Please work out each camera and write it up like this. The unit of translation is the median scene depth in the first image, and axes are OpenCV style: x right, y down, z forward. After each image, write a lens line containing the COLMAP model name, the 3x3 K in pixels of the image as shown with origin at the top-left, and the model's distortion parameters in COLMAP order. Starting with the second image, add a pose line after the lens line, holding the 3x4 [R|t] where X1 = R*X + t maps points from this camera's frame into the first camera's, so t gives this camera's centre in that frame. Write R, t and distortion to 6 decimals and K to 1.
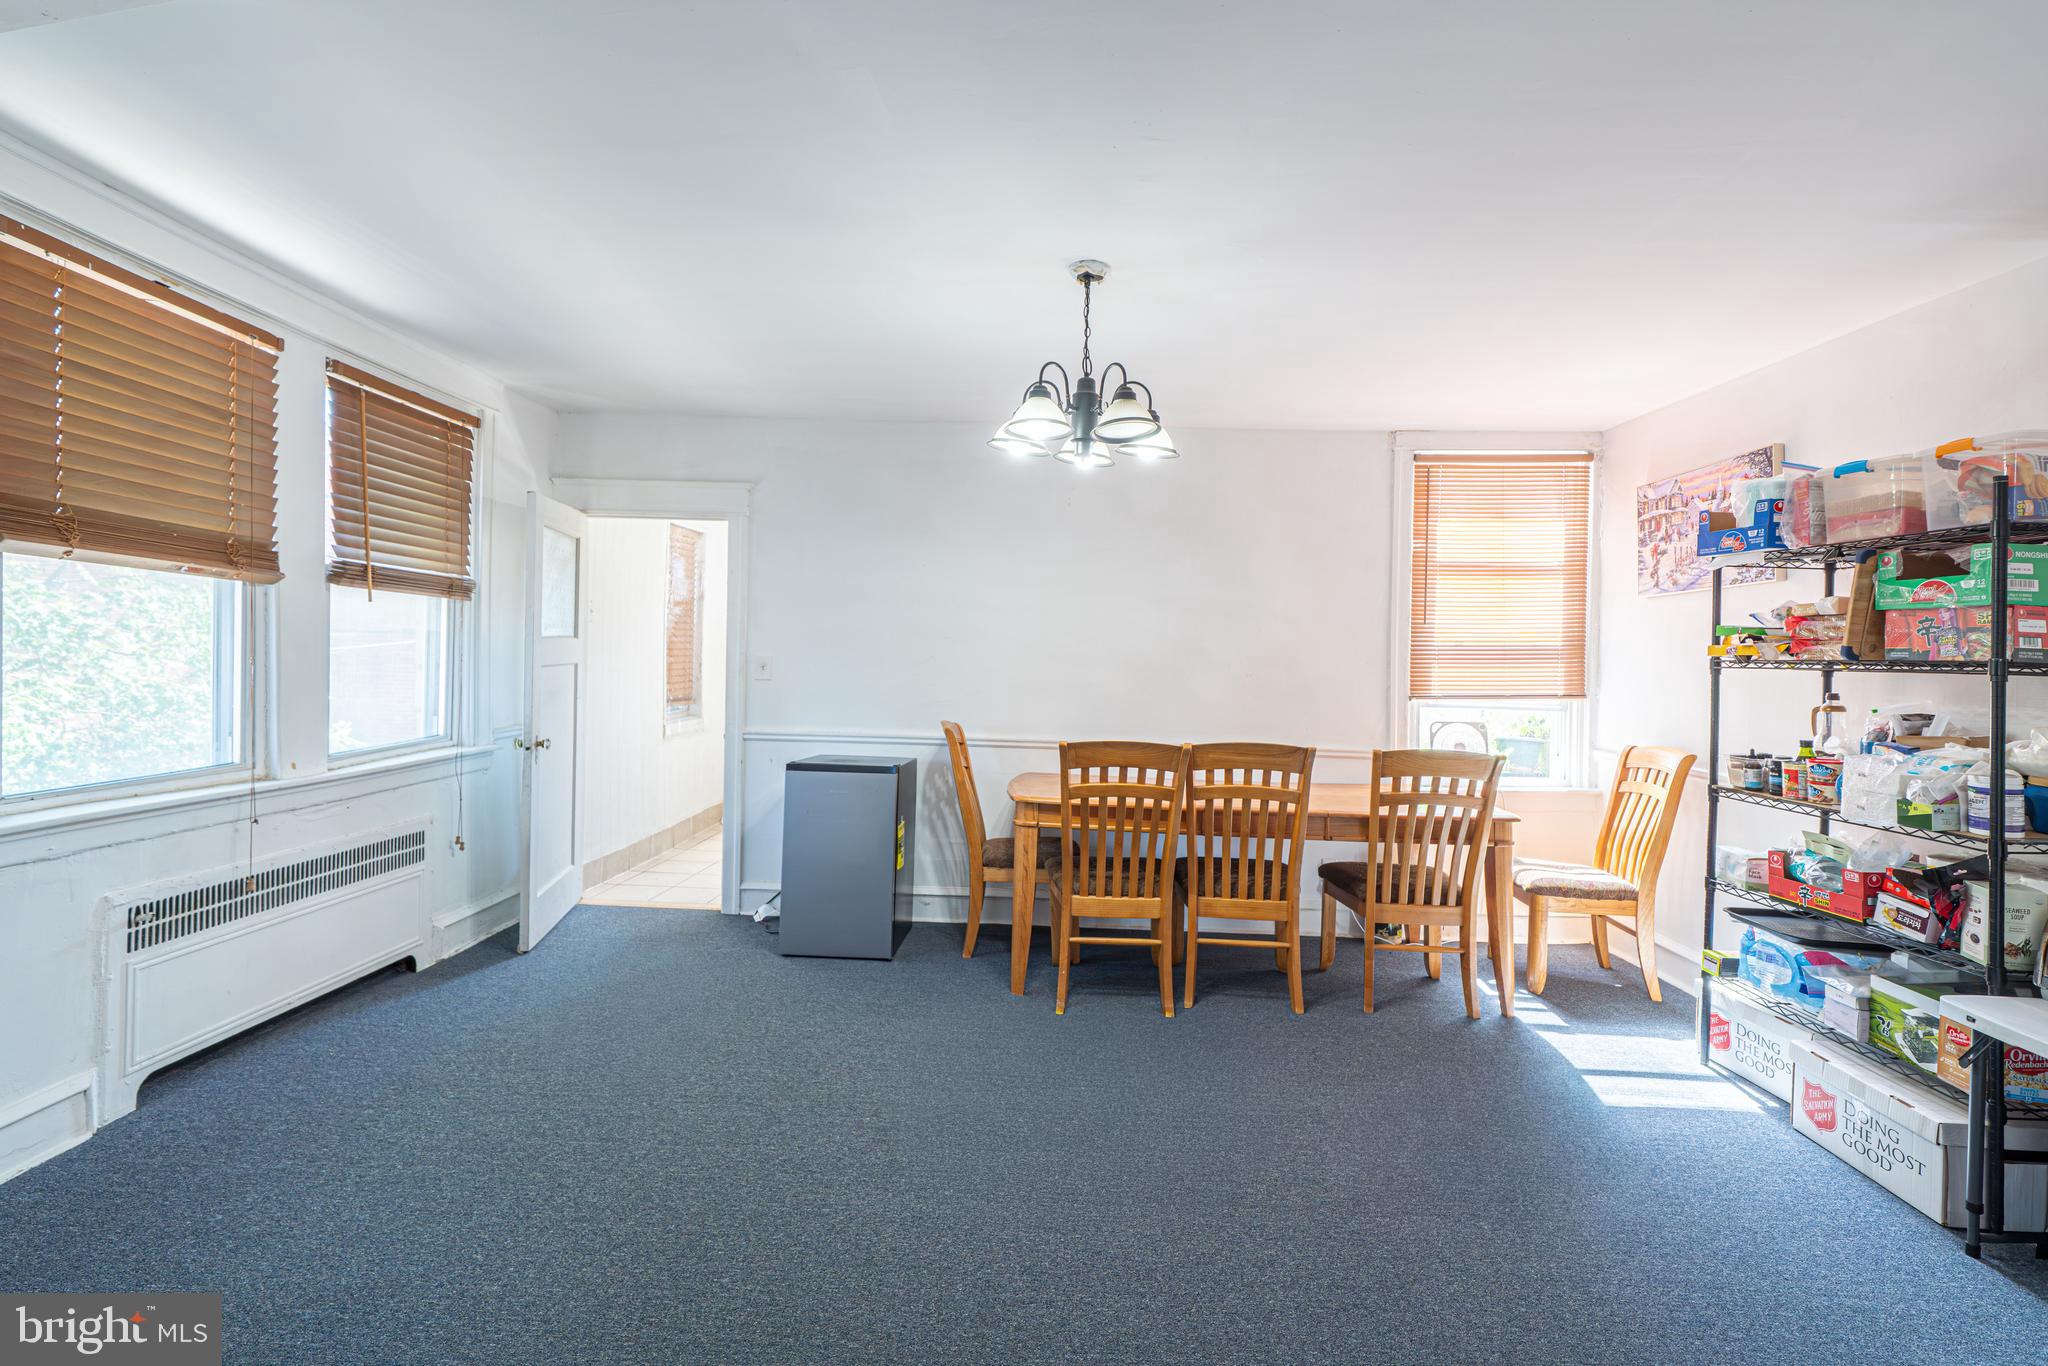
lens RADIAL K [[858.8, 0, 1026.1], [0, 858.8, 670.4], [0, 0, 1]] dist [0.012248, 0.000060]
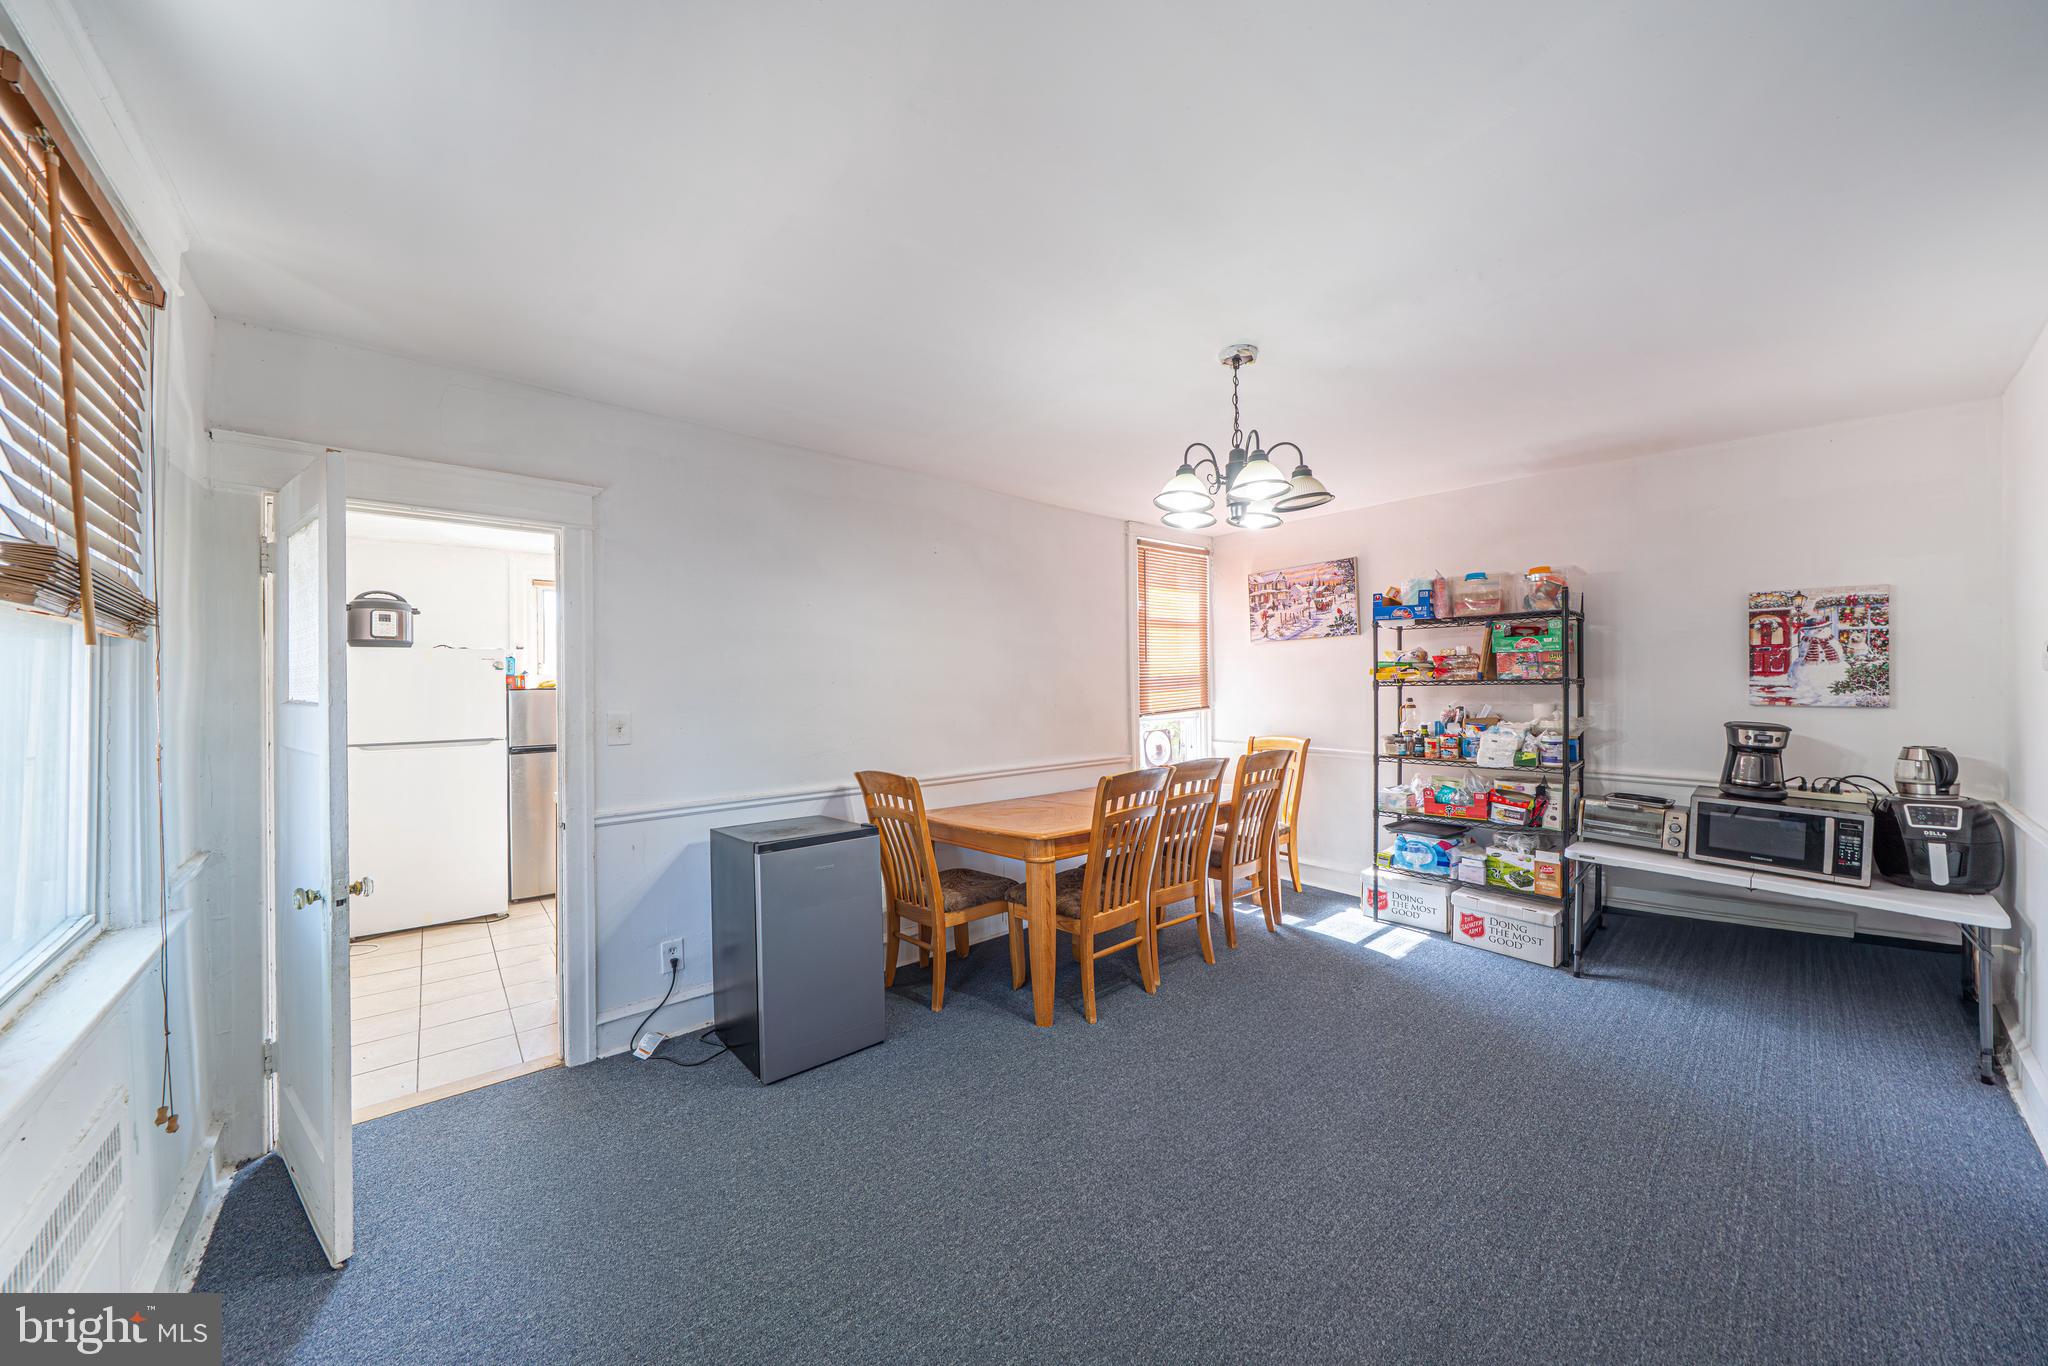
lens RADIAL K [[697.6, 0, 987.5], [0, 697.6, 687.4], [0, 0, 1]] dist [0.009338, -0.000013]
pose [[0.761062, -0.036630, 0.647644, -0.622847], [0.046669, 0.998909, 0.001655, -0.035629], [-0.646998, 0.028965, 0.761941, 0.414301]]
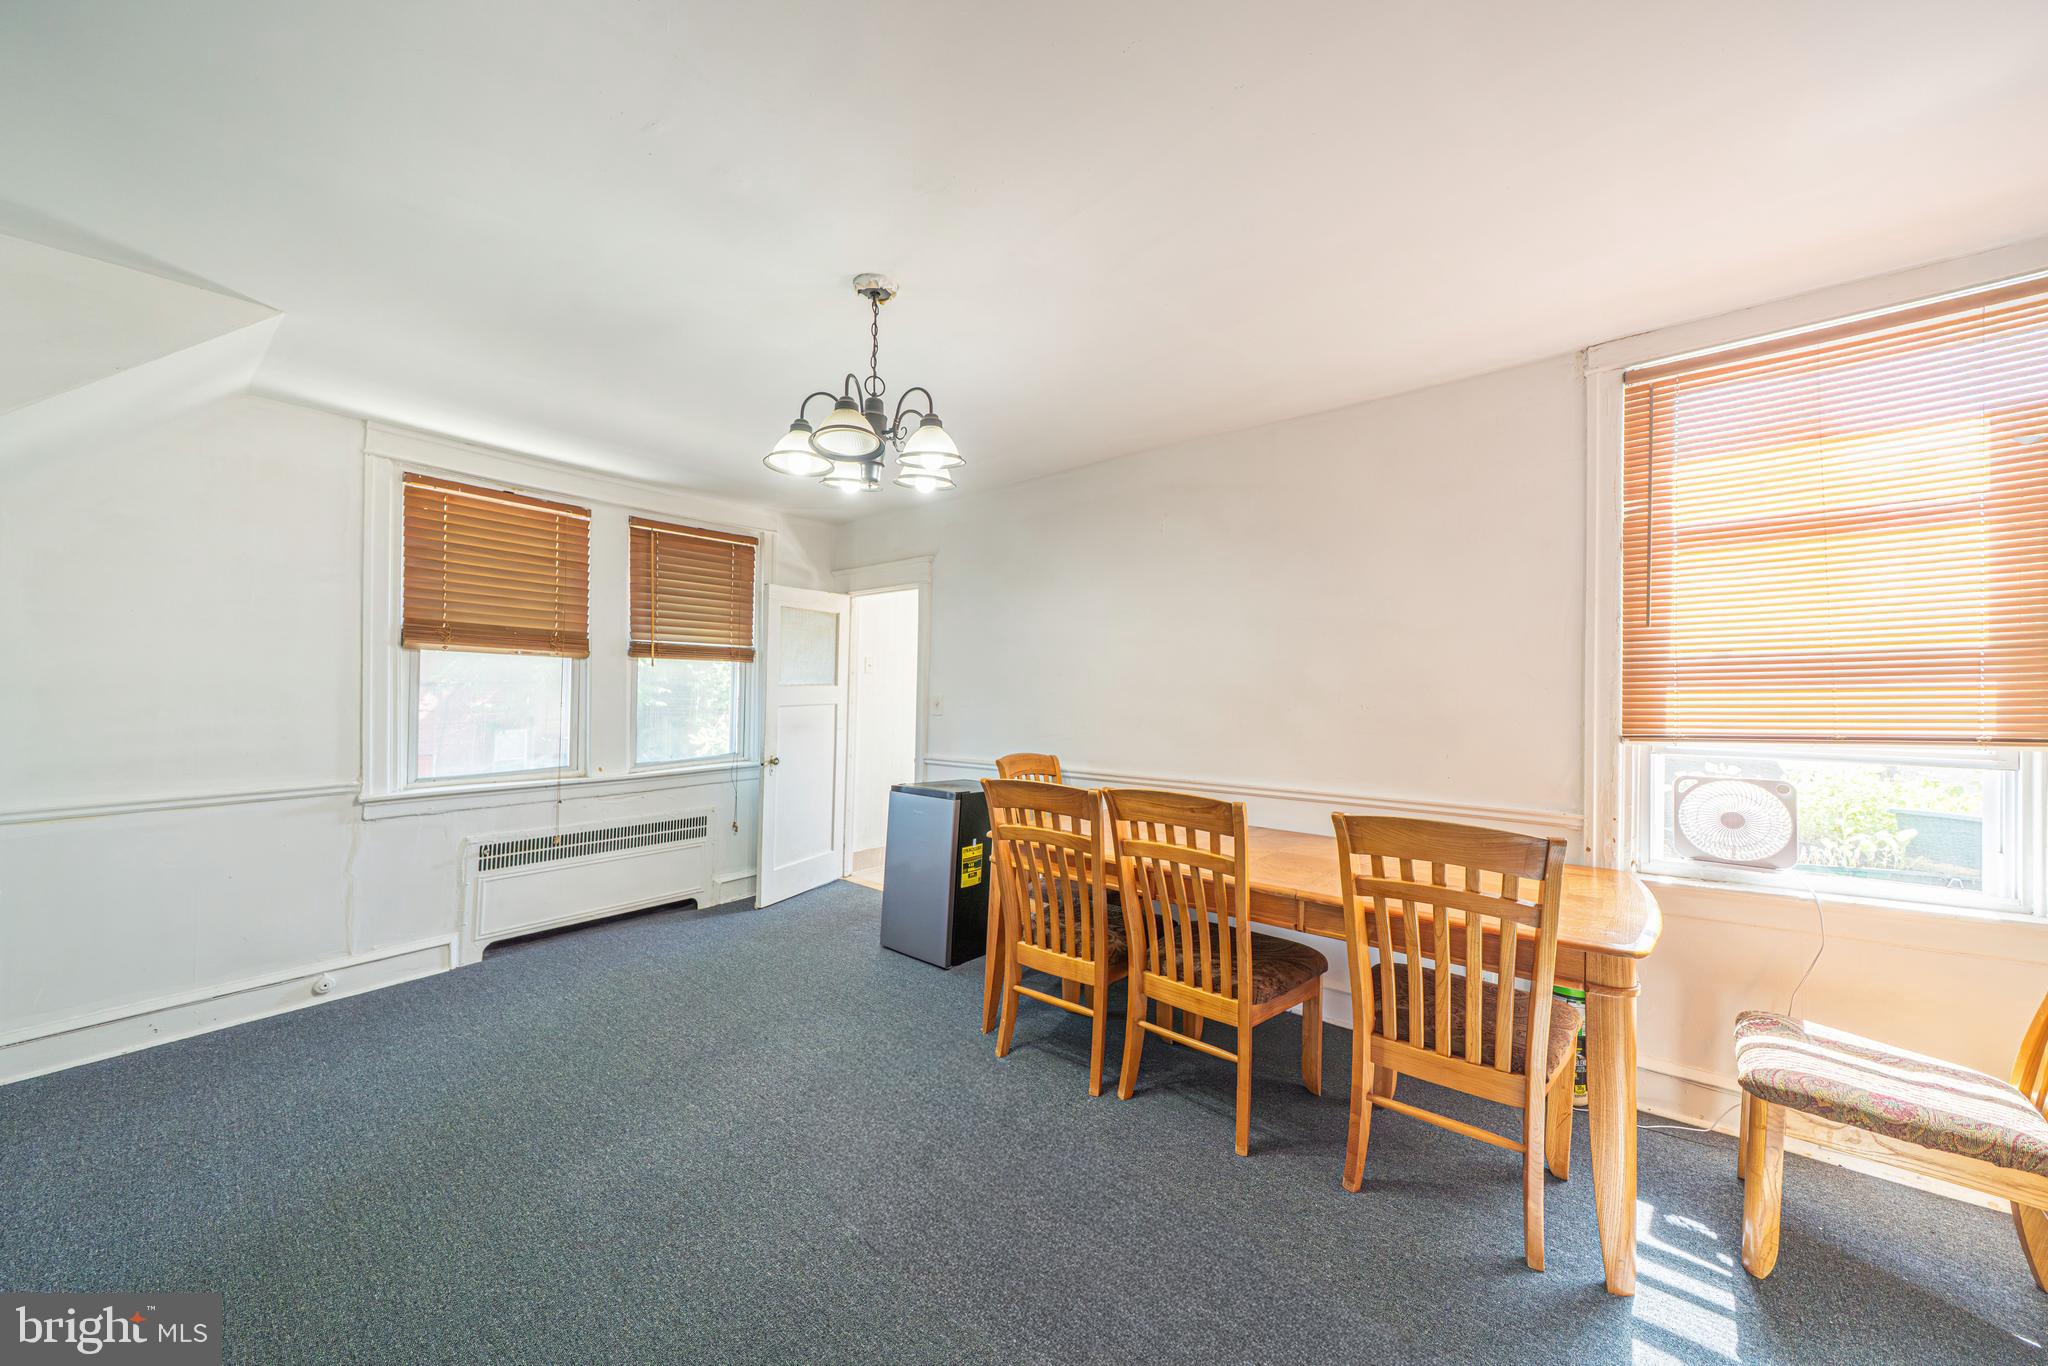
lens RADIAL K [[696.2, 0, 1032.7], [0, 696.2, 702.6], [0, 0, 1]] dist [0.000598, 0.000154]
pose [[0.802778, -0.015085, -0.596088, 0.537349], [0.010836, 0.999884, -0.010711, 0.006398], [0.596180, 0.002139, 0.802848, 0.396755]]
